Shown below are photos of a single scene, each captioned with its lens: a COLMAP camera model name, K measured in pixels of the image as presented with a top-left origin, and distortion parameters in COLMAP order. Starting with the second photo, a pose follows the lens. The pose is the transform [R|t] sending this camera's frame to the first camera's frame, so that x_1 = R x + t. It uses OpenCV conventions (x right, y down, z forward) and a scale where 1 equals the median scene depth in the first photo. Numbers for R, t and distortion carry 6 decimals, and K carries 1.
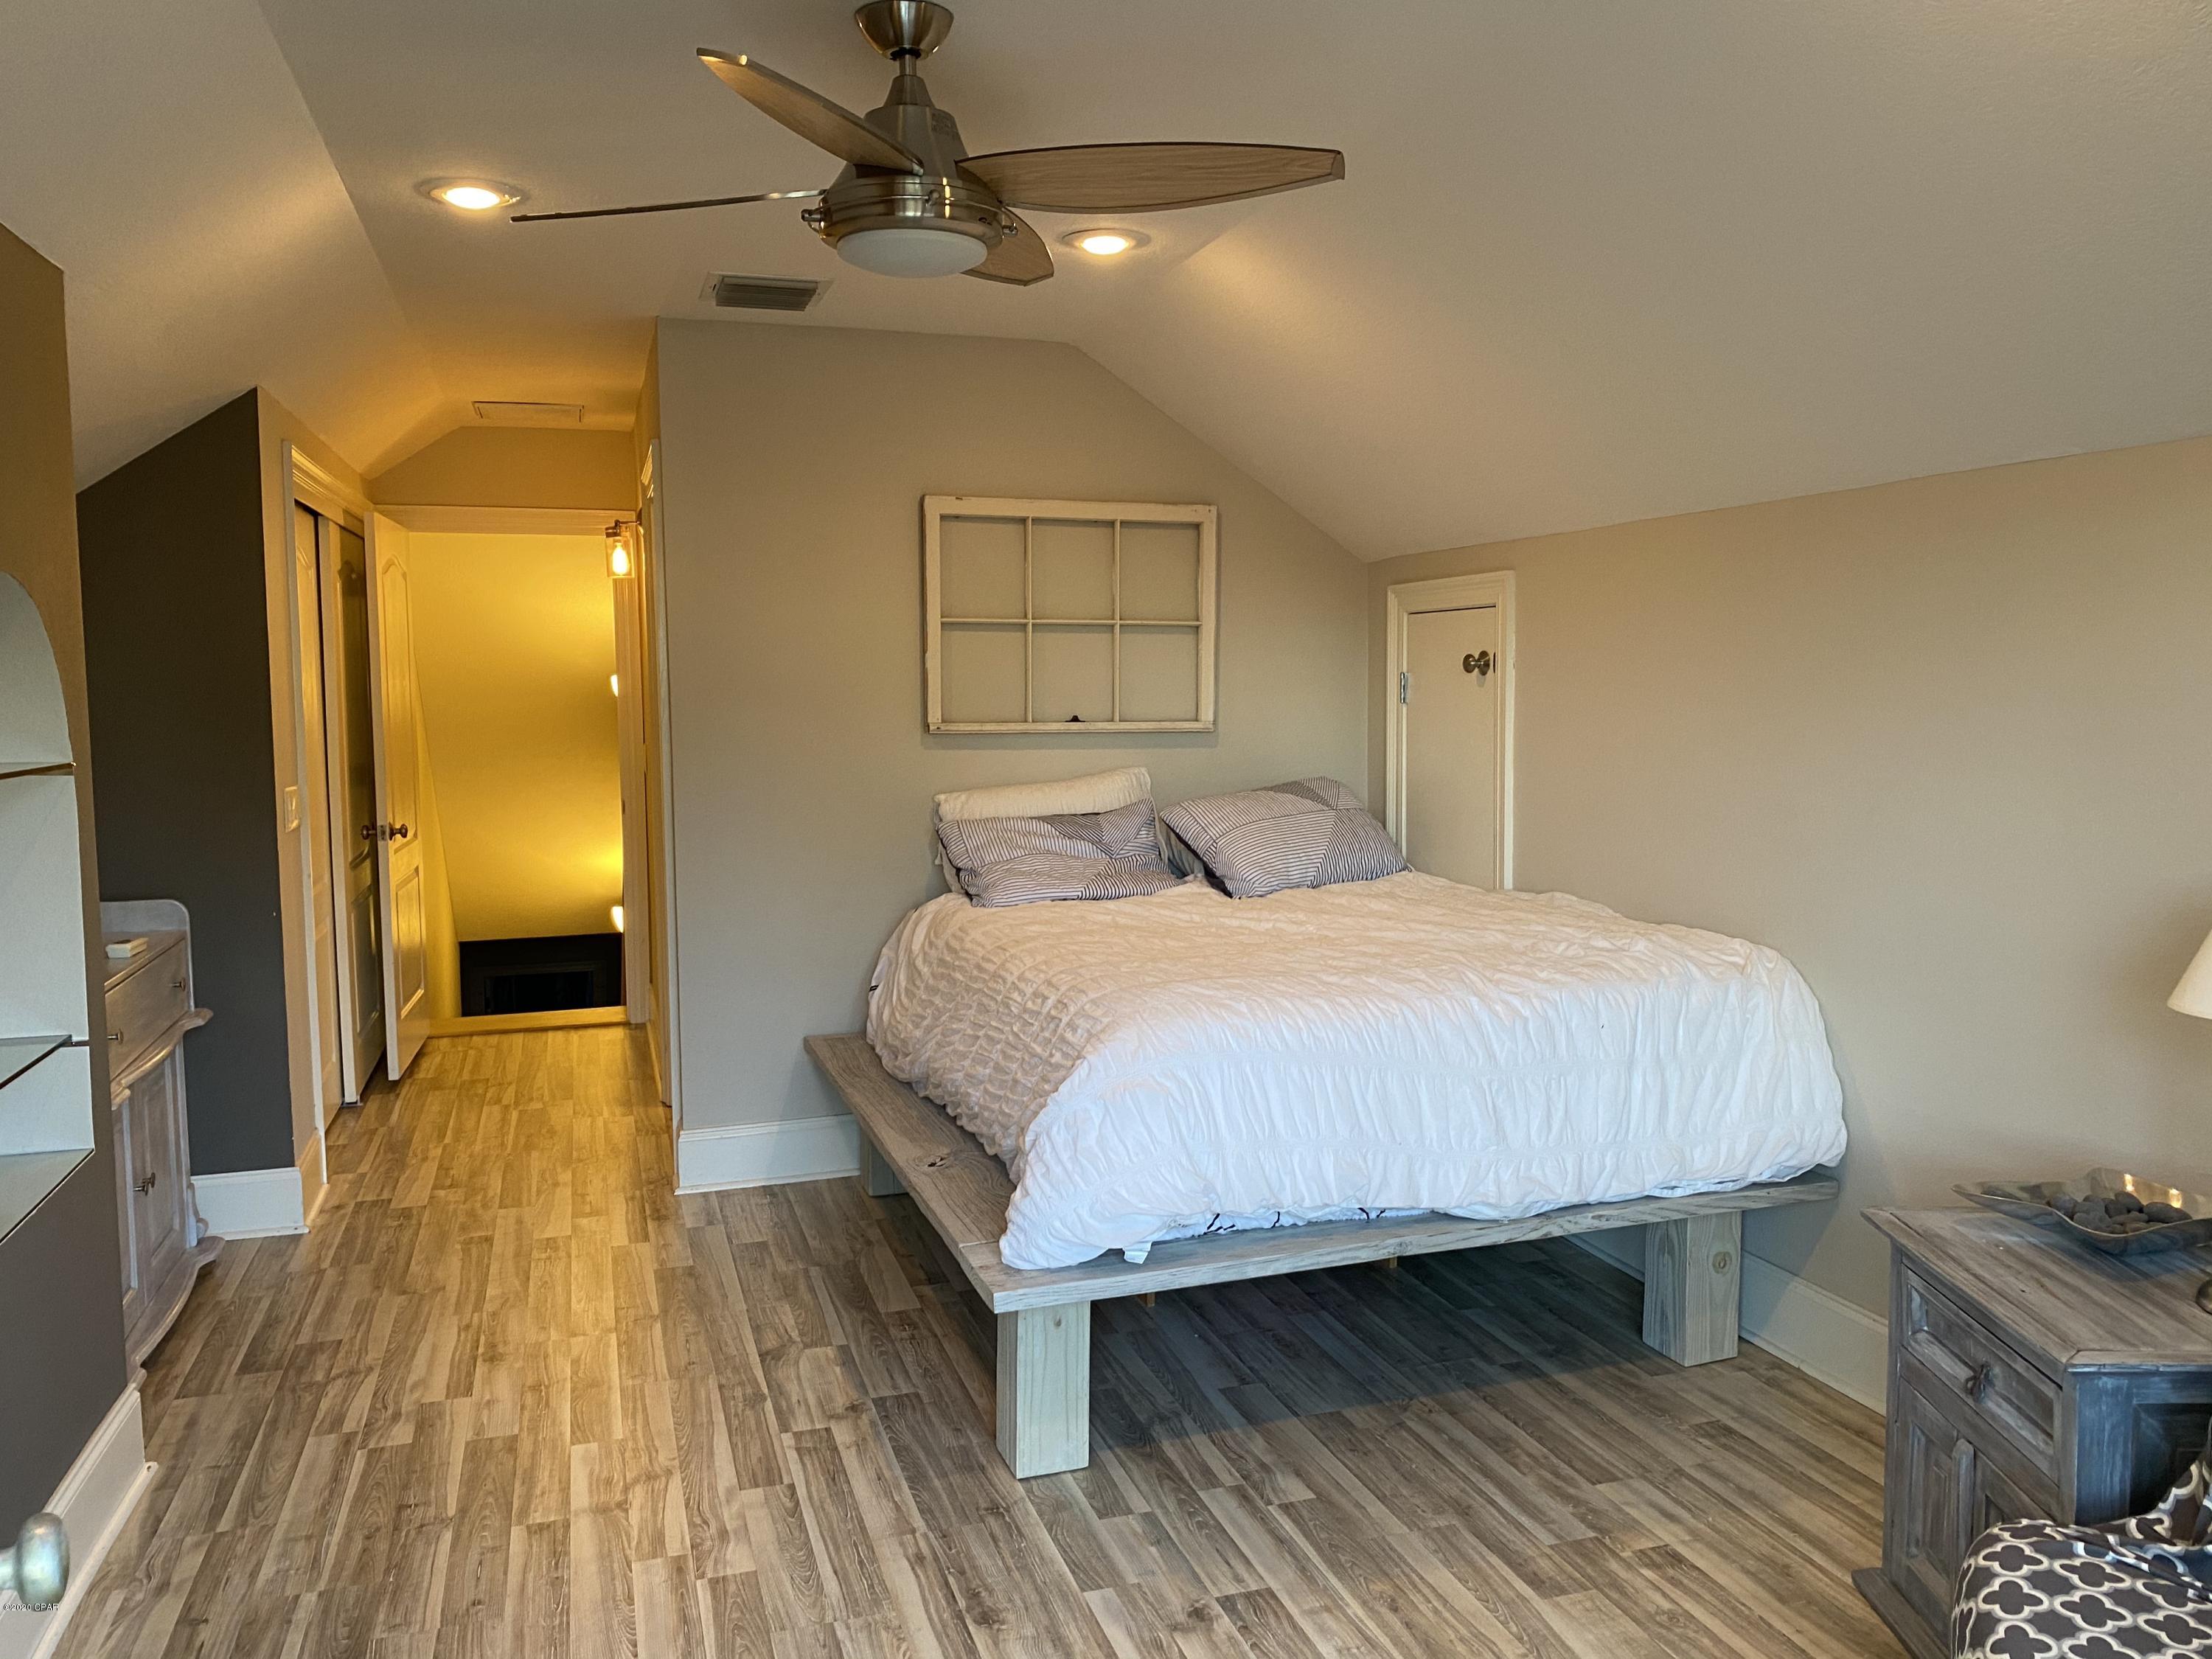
lens RADIAL K [[1707.0, 0, 1093.4], [0, 1707.0, 827.3], [0, 0, 1]] dist [0.020979, -0.025973]
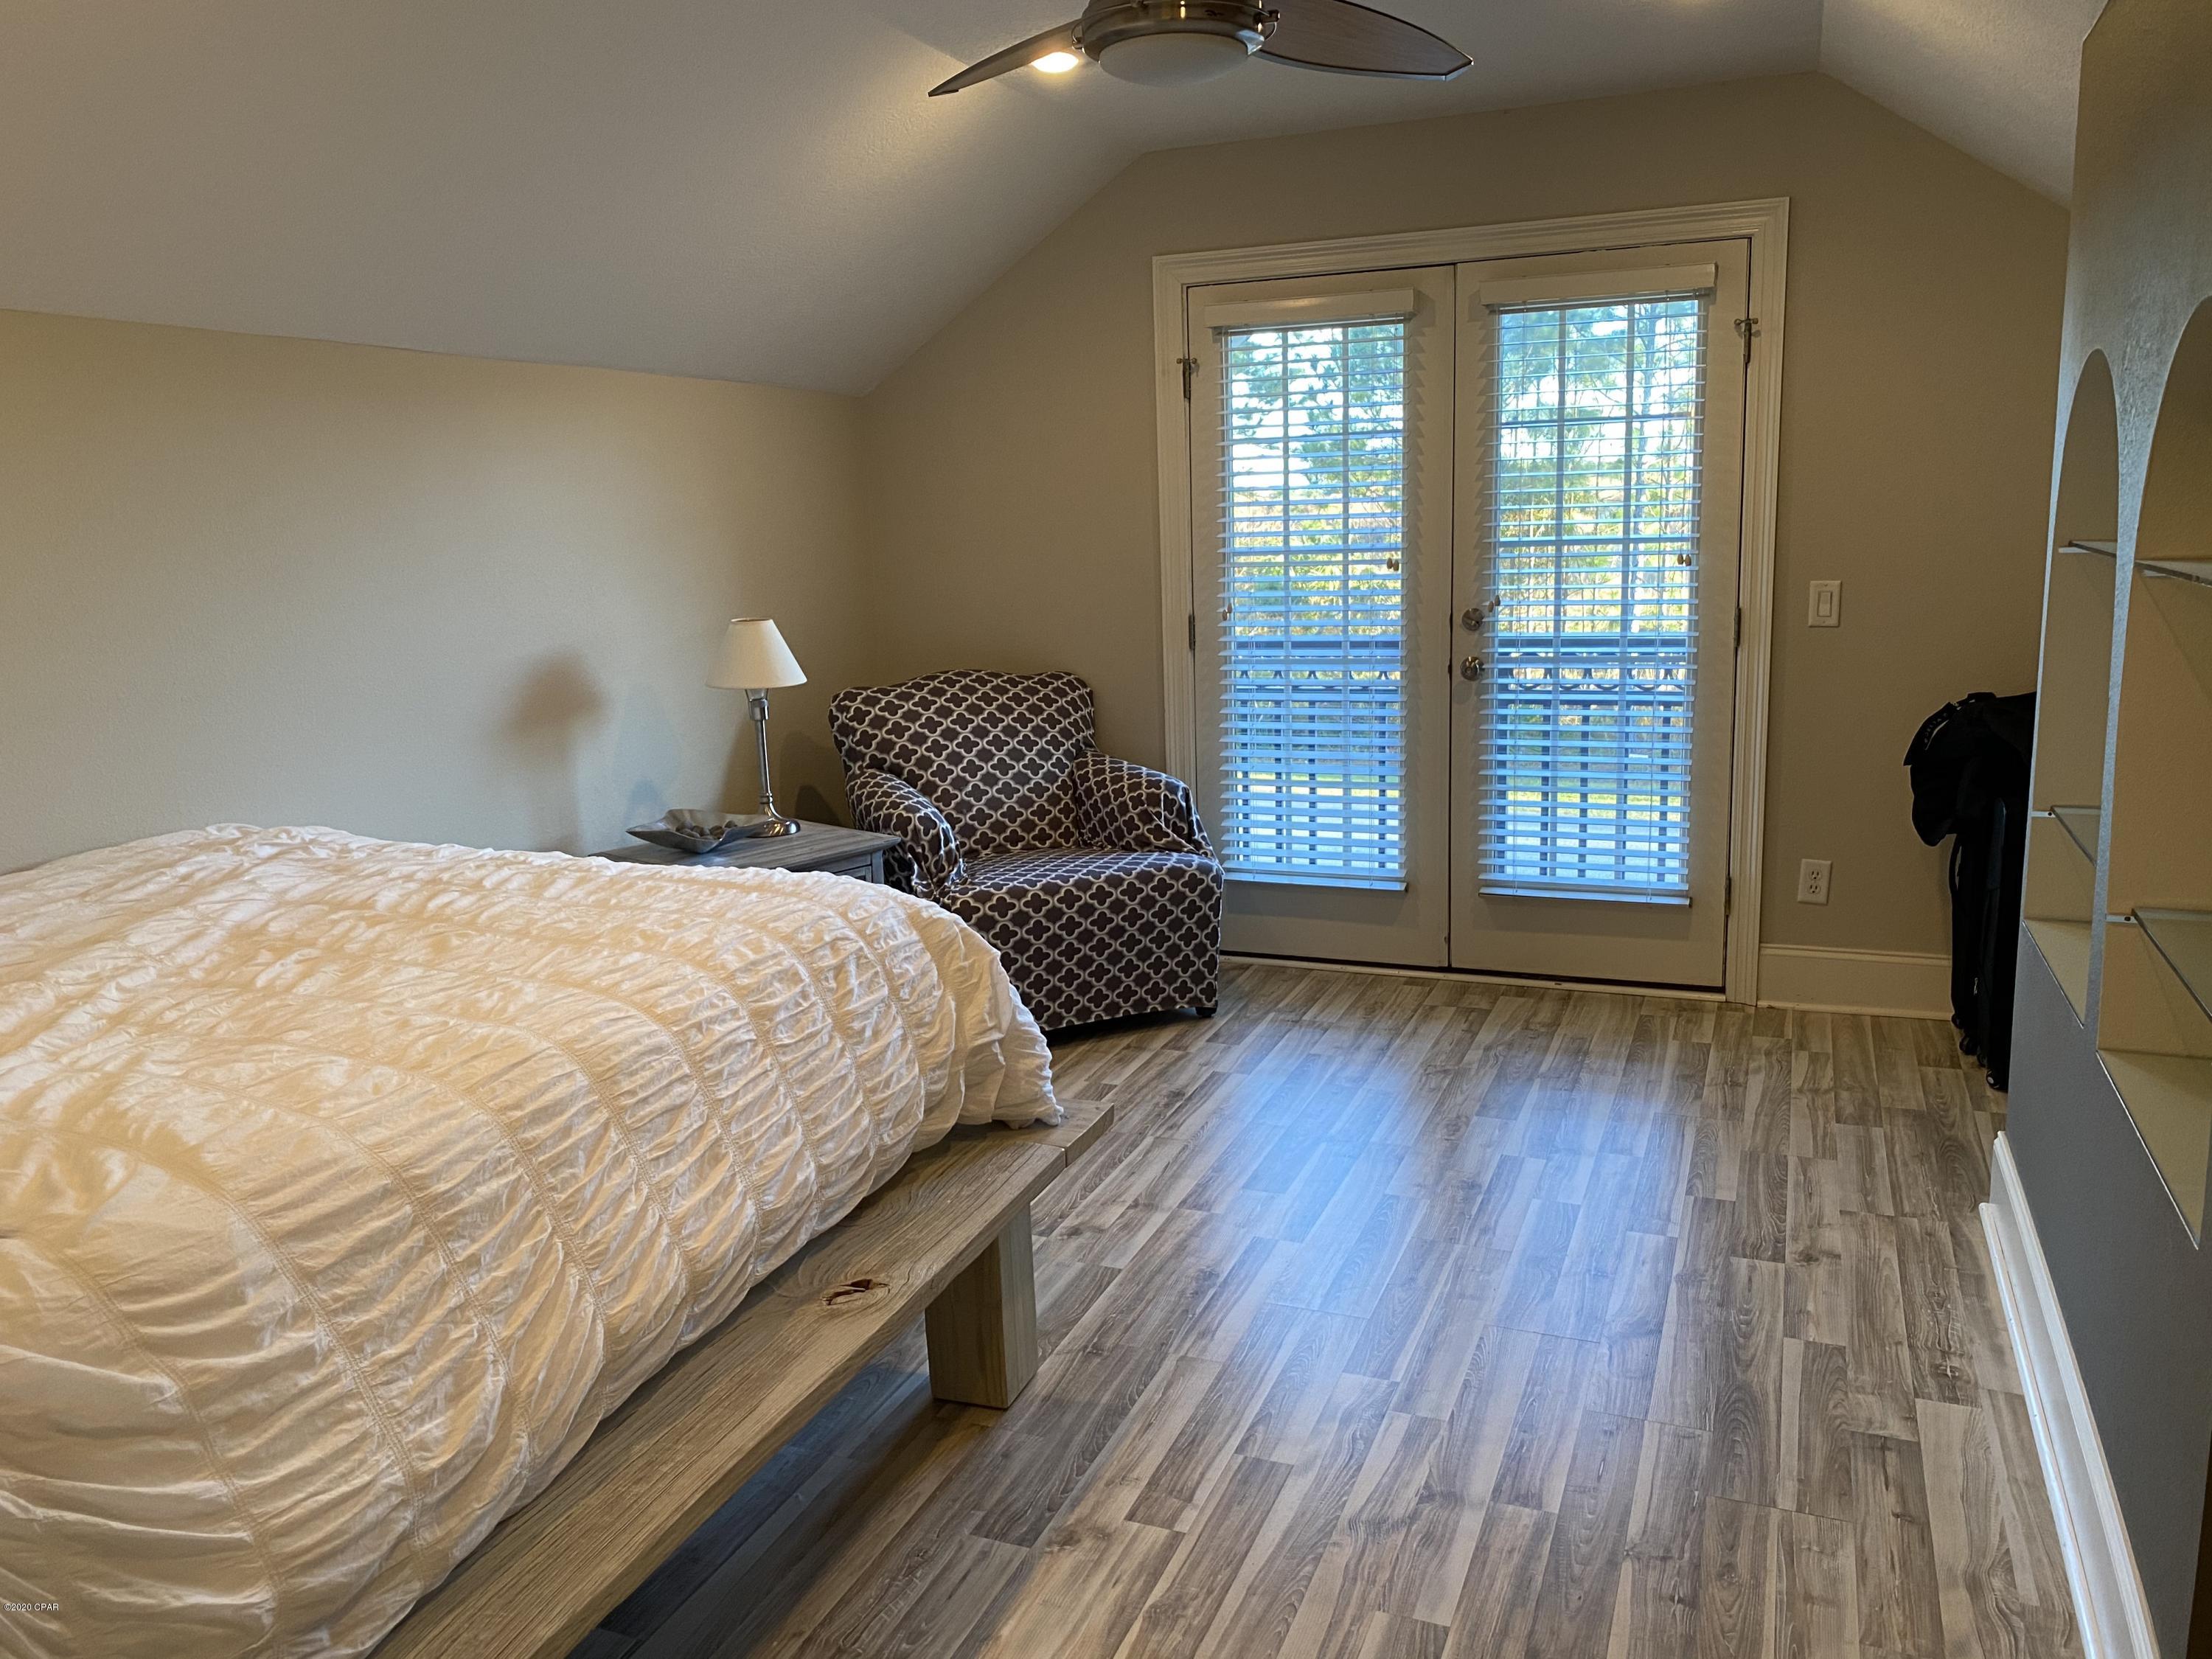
lens RADIAL K [[1707.0, 0, 1092.9], [0, 1707.0, 828.3], [0, 0, 1]] dist [0.020979, -0.025973]
pose [[-0.773885, -0.091113, 0.626738, -0.640633], [0.086351, 0.965176, 0.246939, -0.135387], [-0.627412, 0.245222, -0.739067, 1.636317]]
